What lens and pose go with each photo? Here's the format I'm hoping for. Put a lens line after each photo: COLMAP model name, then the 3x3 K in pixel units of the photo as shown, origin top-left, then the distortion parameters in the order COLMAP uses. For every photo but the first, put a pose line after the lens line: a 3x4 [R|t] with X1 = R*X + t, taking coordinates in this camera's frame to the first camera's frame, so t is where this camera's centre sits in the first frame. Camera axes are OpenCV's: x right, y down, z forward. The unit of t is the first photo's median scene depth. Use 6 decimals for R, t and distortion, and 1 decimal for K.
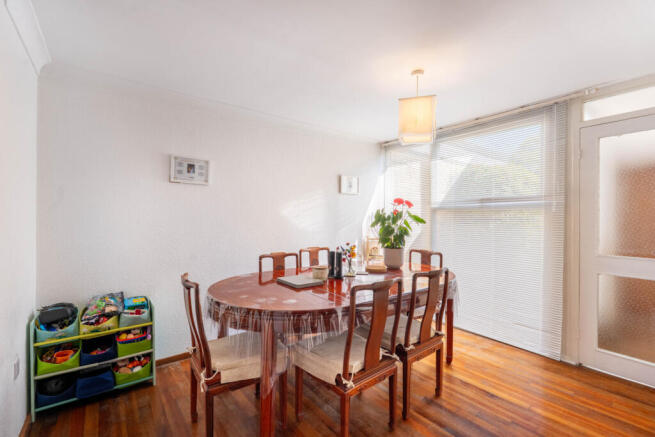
lens RADIAL K [[290.4, 0, 332.7], [0, 290.4, 218.2], [0, 0, 1]] dist [-0.001103, -0.000256]
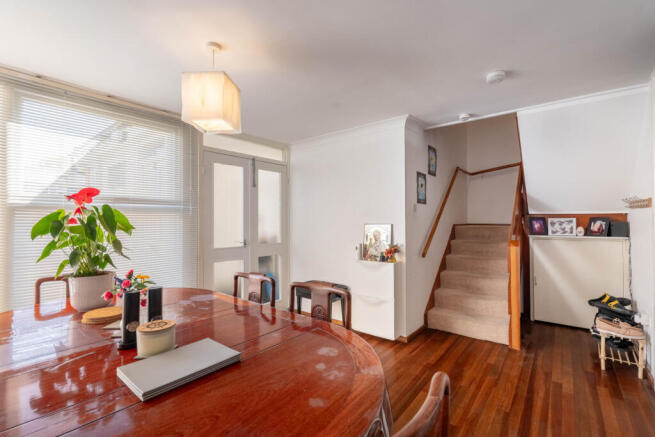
lens RADIAL K [[290.4, 0, 332.7], [0, 290.4, 218.2], [0, 0, 1]] dist [-0.001103, -0.000256]
pose [[-0.218019, 0.011001, 0.975883, -0.482978], [0.005987, 0.999933, -0.009935, 0.000870], [-0.975926, 0.003677, -0.218070, 0.705685]]
